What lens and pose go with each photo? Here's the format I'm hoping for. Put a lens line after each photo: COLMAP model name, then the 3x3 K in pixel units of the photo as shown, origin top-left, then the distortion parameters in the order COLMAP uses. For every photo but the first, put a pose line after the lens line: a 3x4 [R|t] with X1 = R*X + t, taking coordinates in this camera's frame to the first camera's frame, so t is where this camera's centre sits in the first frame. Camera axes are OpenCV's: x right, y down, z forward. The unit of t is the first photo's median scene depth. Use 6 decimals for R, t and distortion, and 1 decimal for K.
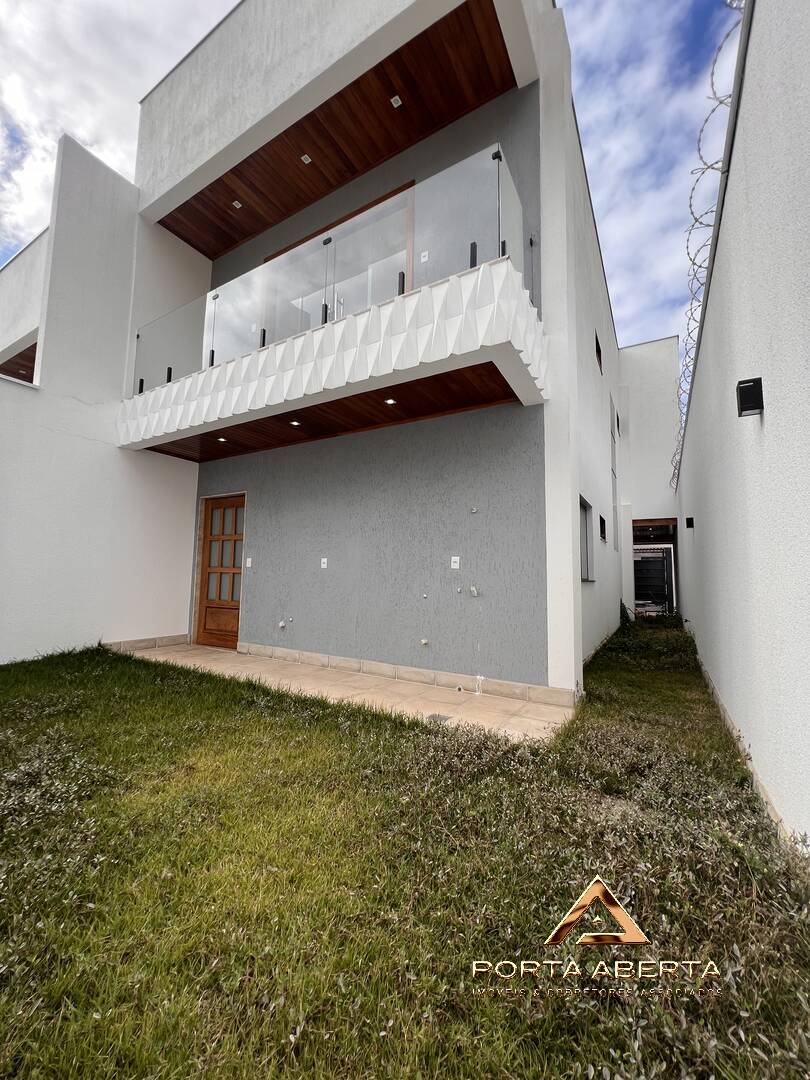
lens RADIAL K [[433.7, 0, 401.4], [0, 433.7, 536.8], [0, 0, 1]] dist [0.000426, -0.000020]
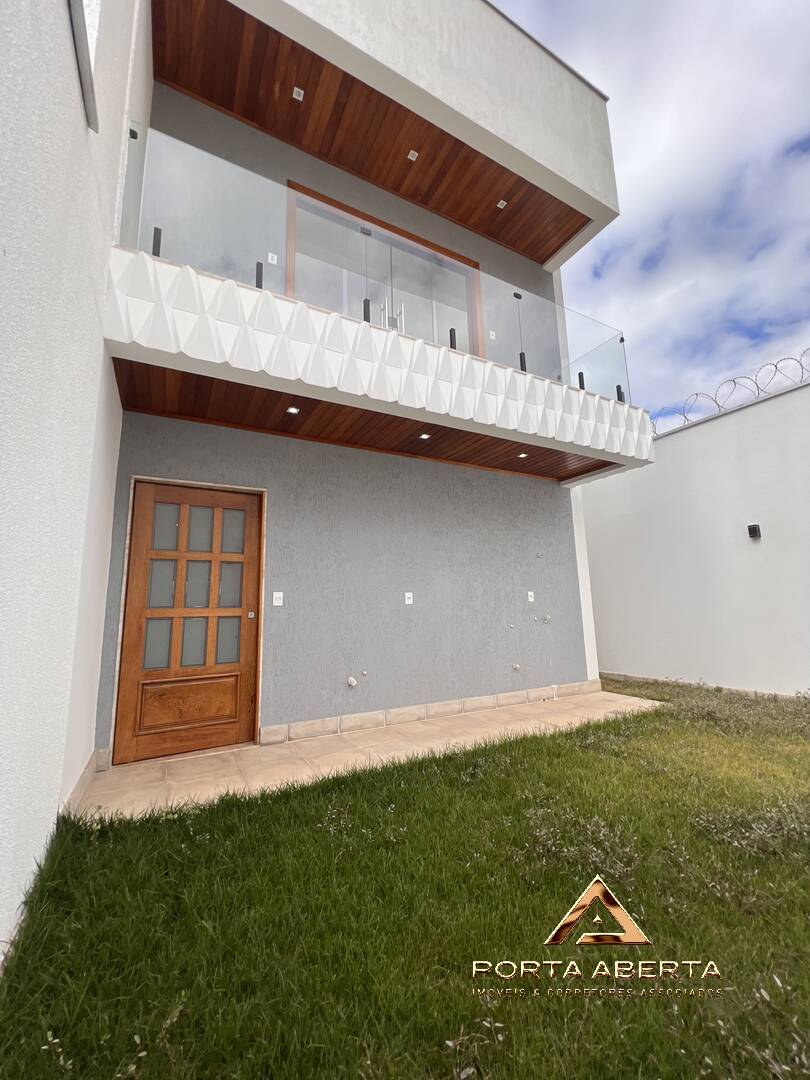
lens RADIAL K [[422.6, 0, 405.0], [0, 422.6, 540.0], [0, 0, 1]] dist [0.001533, 0.000006]
pose [[0.518637, 0.108070, 0.848137, -0.944059], [-0.045321, 0.994060, -0.098950, 0.029736], [-0.853792, 0.012880, 0.520454, 0.584158]]
